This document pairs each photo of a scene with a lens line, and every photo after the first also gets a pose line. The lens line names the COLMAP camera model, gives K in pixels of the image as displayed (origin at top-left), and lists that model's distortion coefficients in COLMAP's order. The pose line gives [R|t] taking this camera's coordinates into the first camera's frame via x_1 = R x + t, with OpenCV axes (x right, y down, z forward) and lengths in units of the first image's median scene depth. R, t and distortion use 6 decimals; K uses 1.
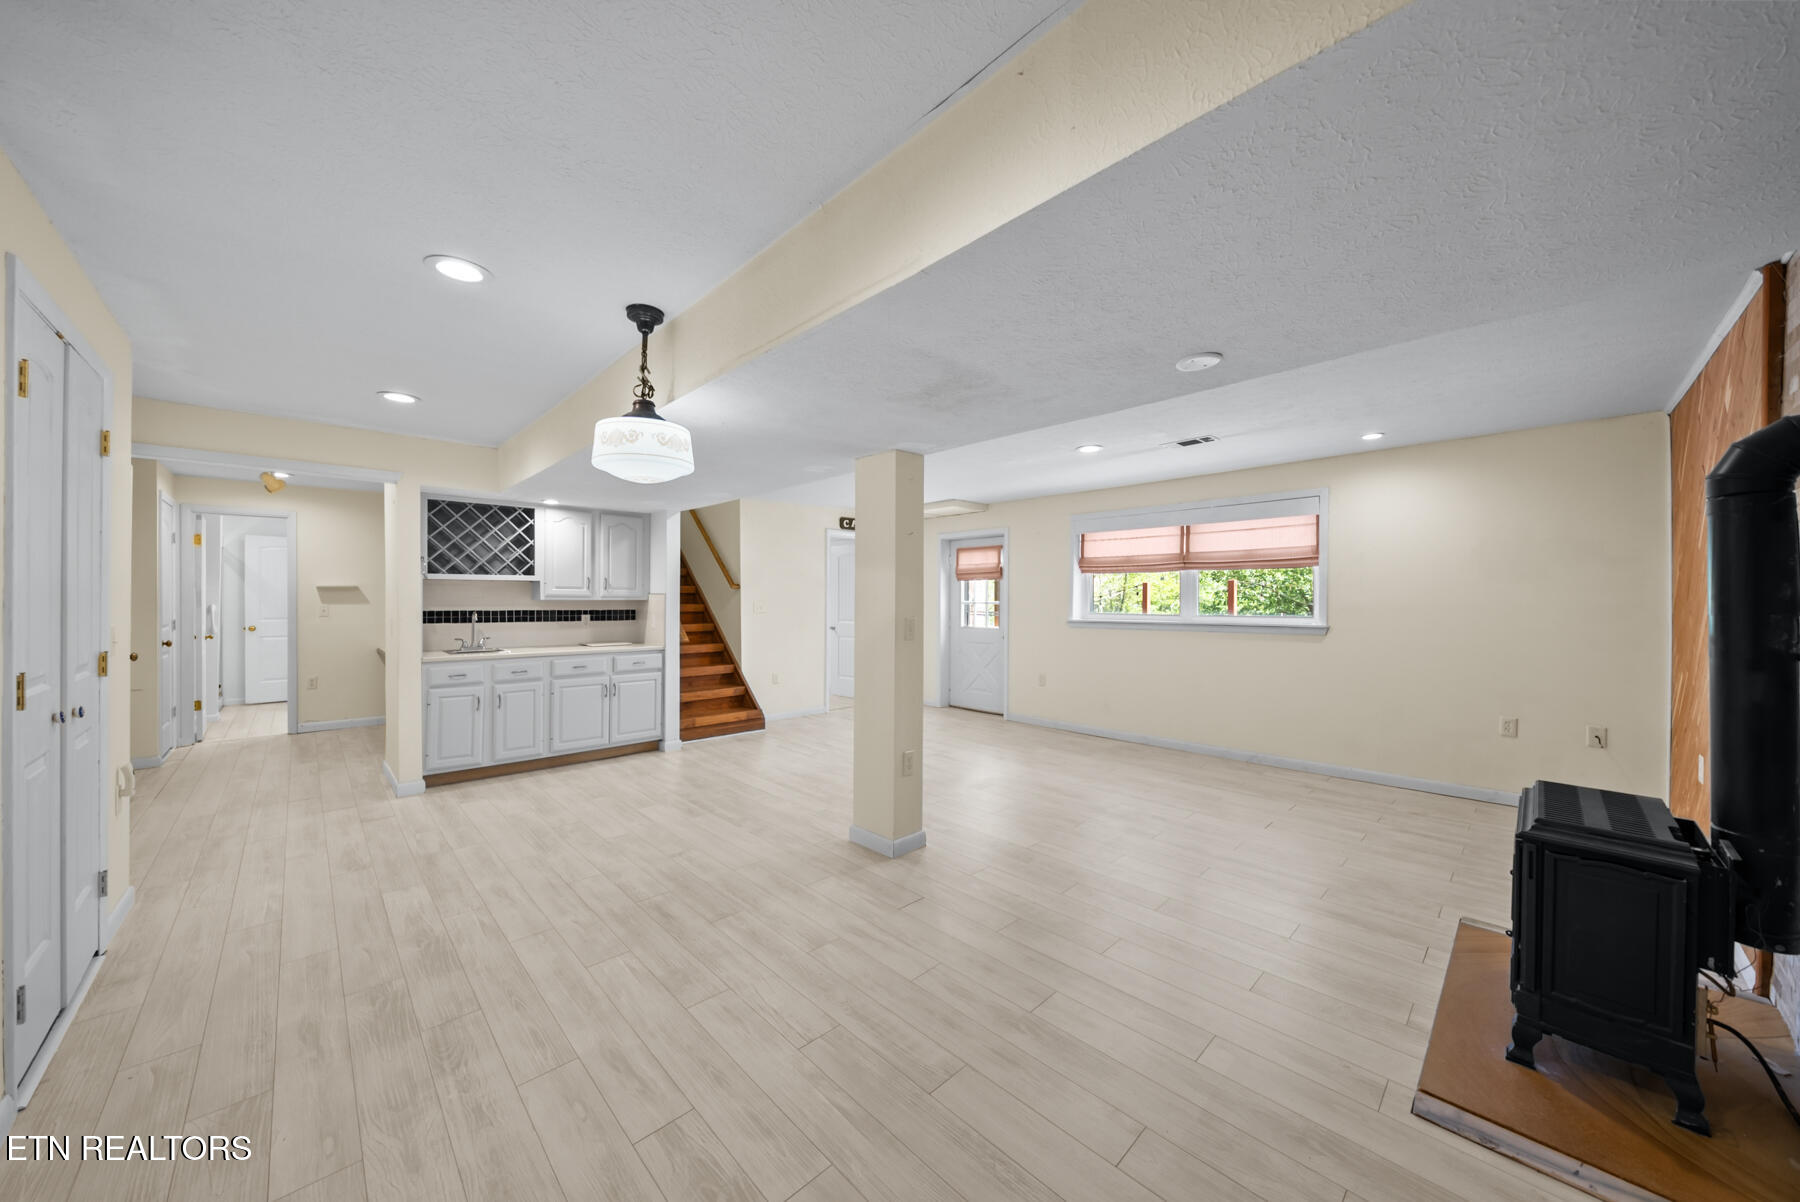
lens RADIAL K [[621.1, 0, 897.6], [0, 621.1, 602.8], [0, 0, 1]] dist [-0.001849, 0.000070]
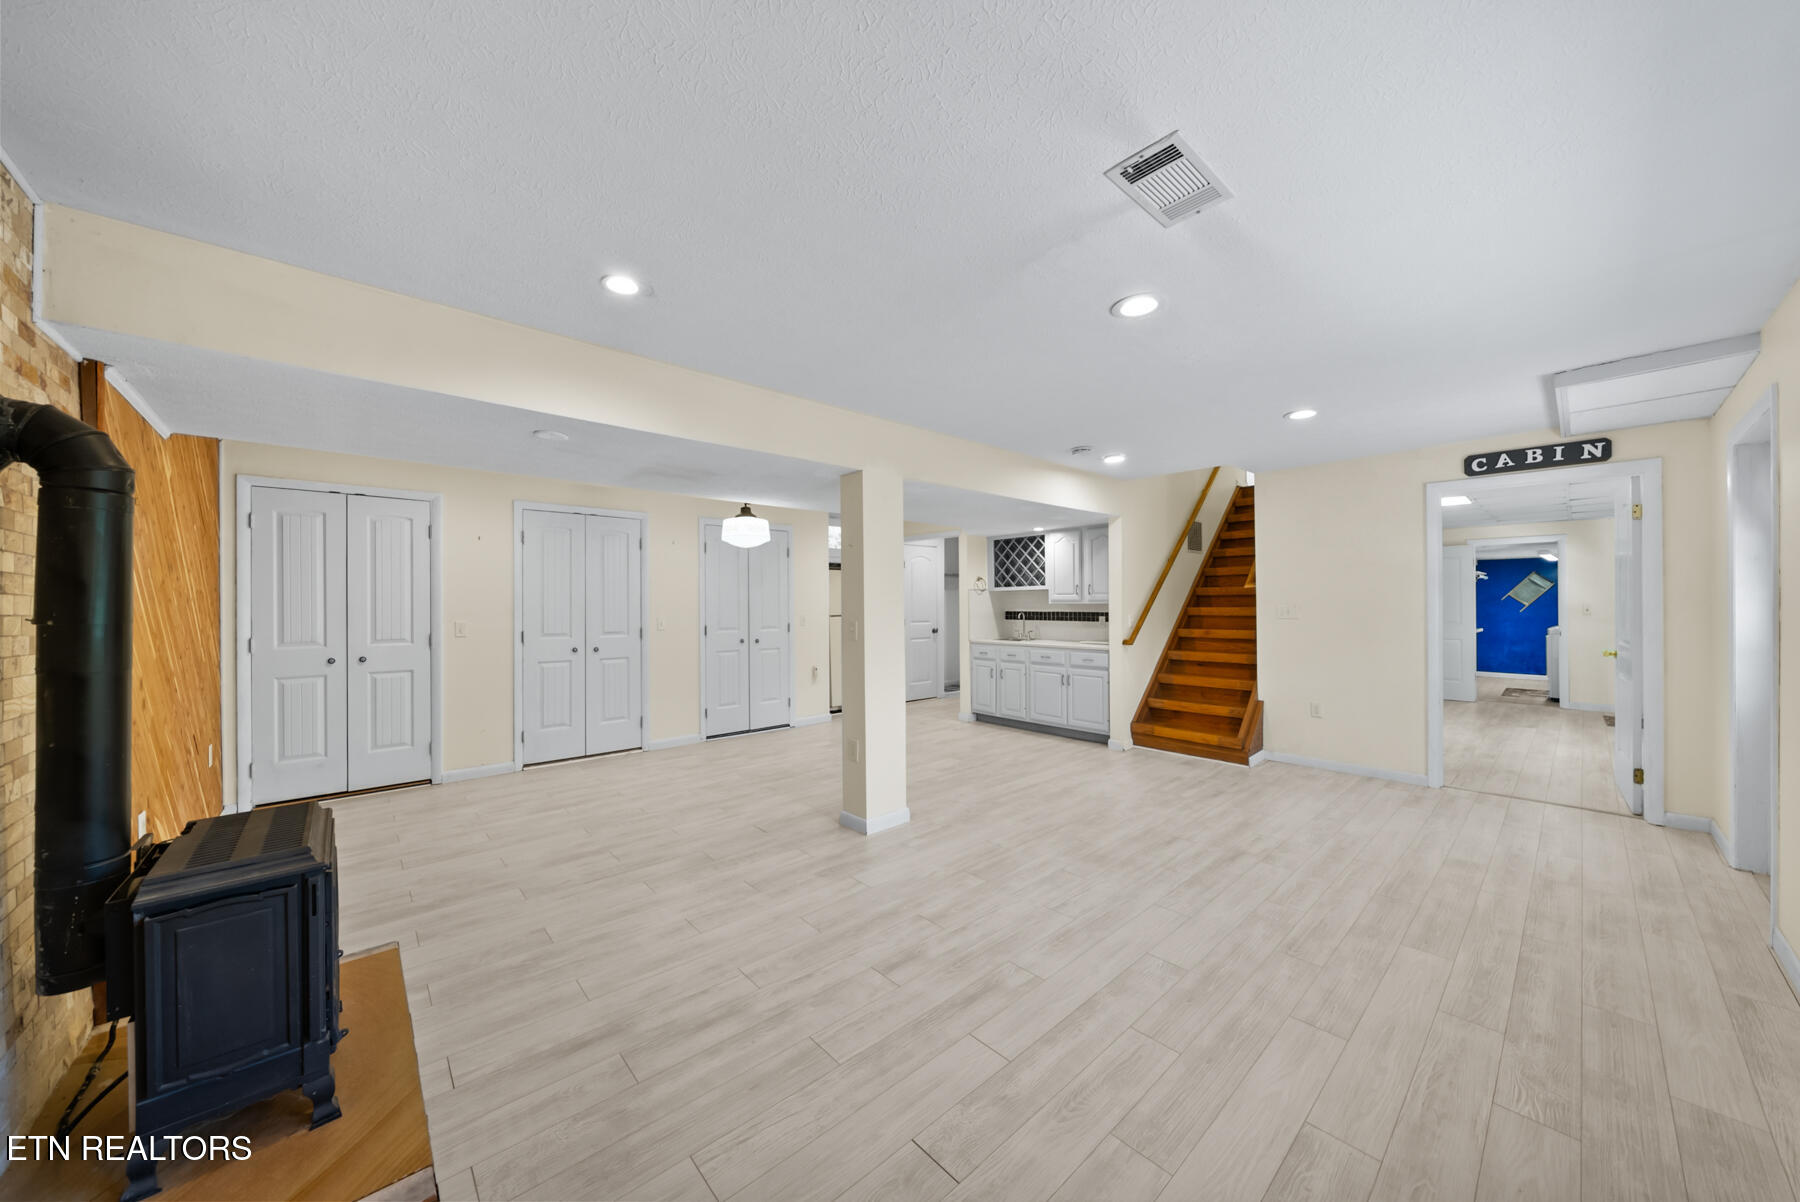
lens RADIAL K [[621.1, 0, 897.9], [0, 621.1, 604.1], [0, 0, 1]] dist [-0.001849, 0.000070]
pose [[-0.033102, -0.004995, -0.999439, 0.765856], [0.001286, 0.999986, -0.005040, 0.001996], [0.999451, -0.001453, -0.033095, 0.755108]]
